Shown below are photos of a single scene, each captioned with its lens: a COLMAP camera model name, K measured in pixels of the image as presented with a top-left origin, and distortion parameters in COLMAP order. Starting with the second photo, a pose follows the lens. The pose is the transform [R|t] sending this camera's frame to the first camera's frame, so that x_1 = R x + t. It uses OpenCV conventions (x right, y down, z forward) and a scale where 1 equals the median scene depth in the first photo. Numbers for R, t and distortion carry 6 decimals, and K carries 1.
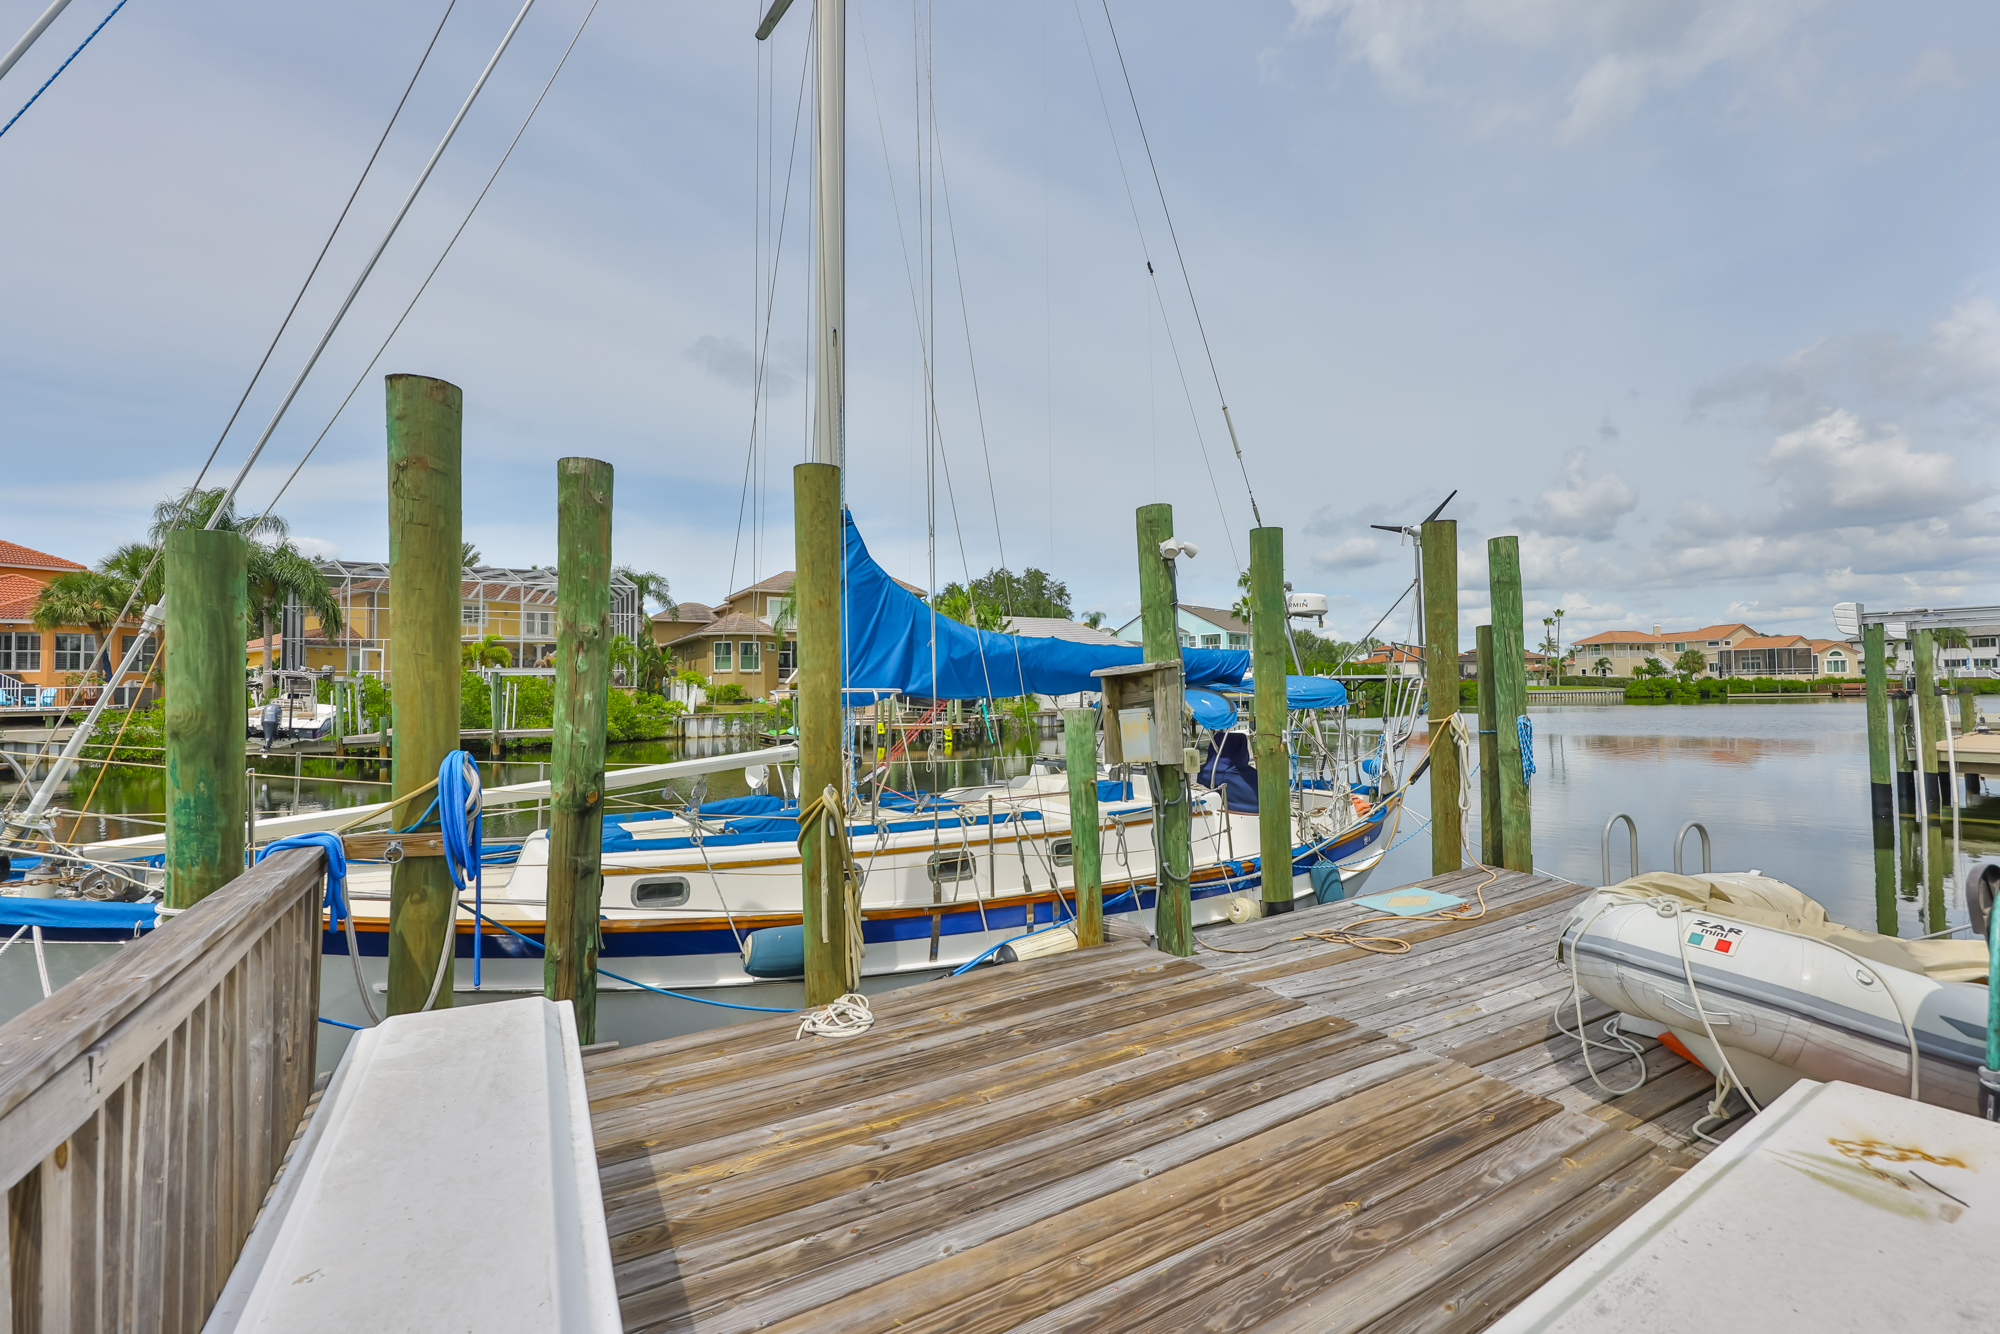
lens RADIAL K [[841.6, 0, 1000.0], [0, 841.6, 667.0], [0, 0, 1]] dist [-0.004143, -0.000384]
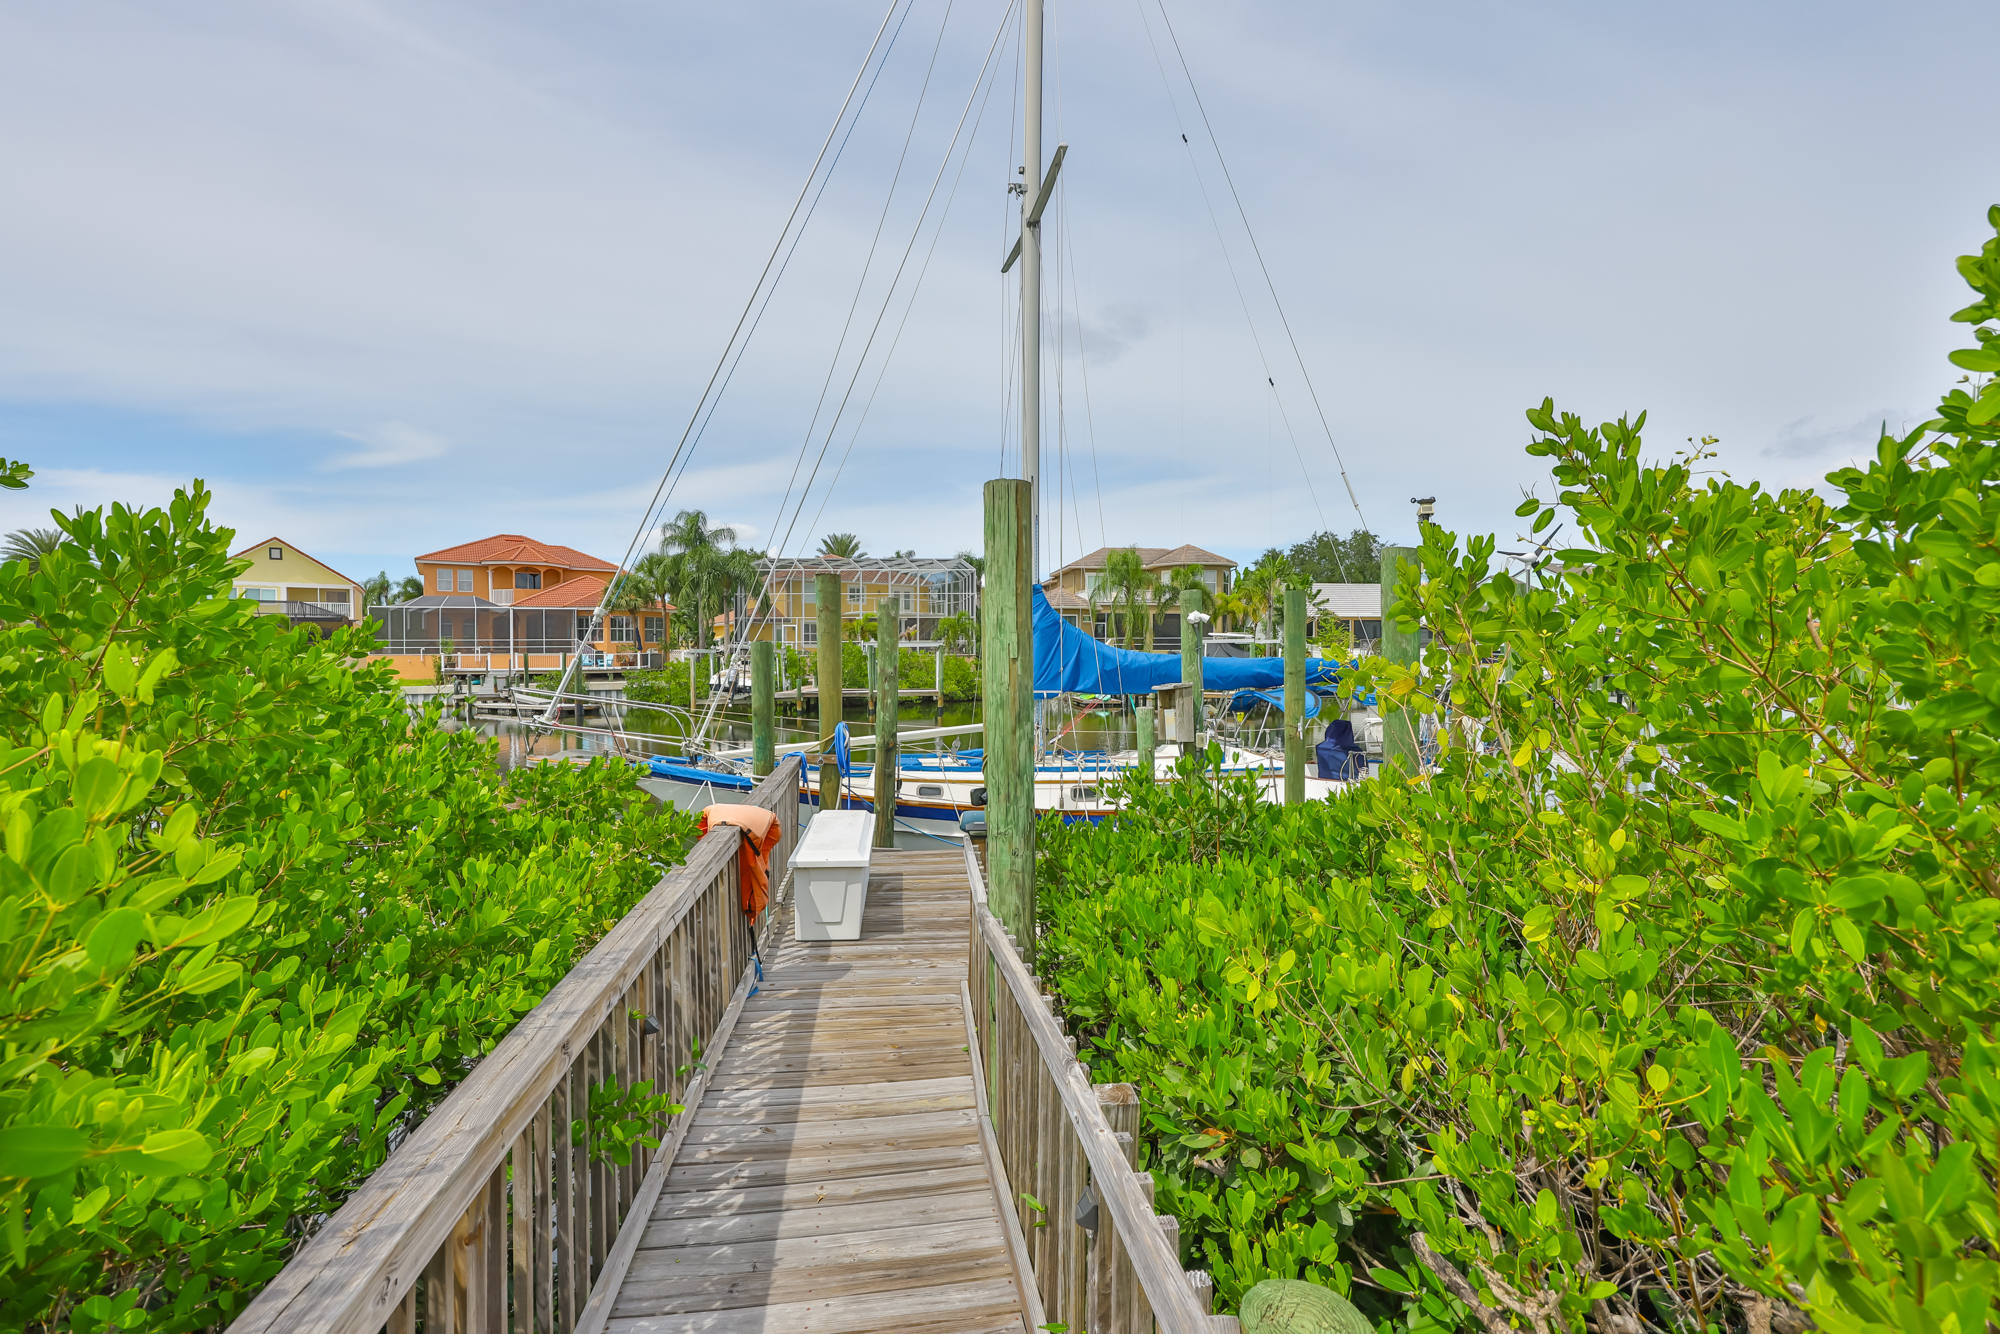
lens RADIAL K [[841.6, 0, 1000.0], [0, 841.6, 667.0], [0, 0, 1]] dist [-0.004143, -0.000384]
pose [[0.923666, 0.014647, -0.382918, 0.046761], [0.003049, 0.998957, 0.045565, -0.011178], [0.383186, -0.043254, 0.922658, -0.070225]]
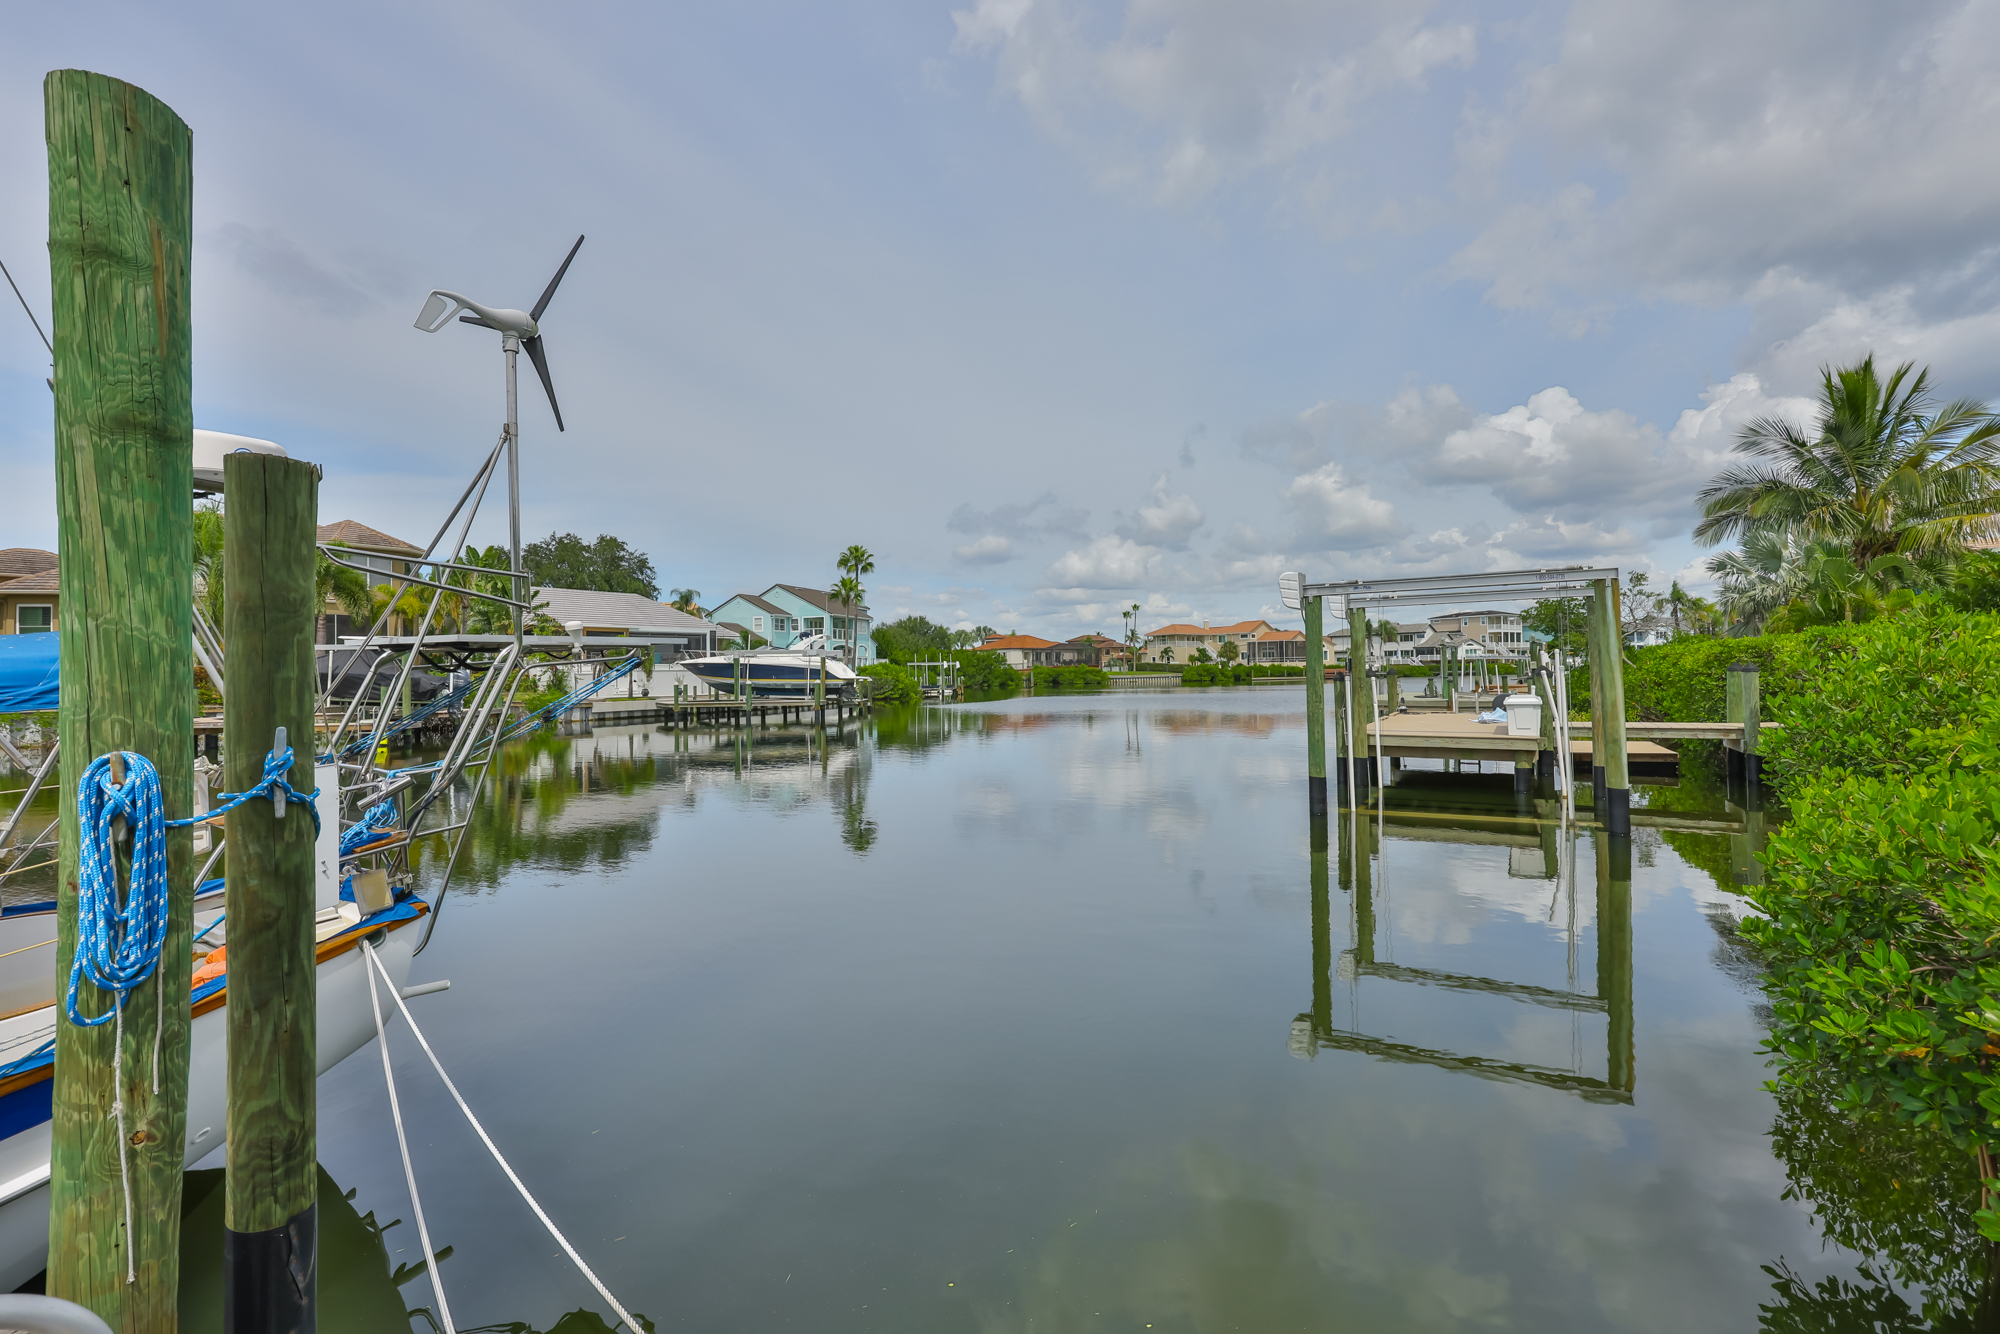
lens RADIAL K [[841.6, 0, 1000.0], [0, 841.6, 667.0], [0, 0, 1]] dist [-0.004143, -0.000384]
pose [[0.915489, 0.000746, 0.402343, 0.098780], [-0.007061, 0.999874, 0.014213, 0.003357], [-0.402282, -0.015853, 0.915379, 0.082005]]
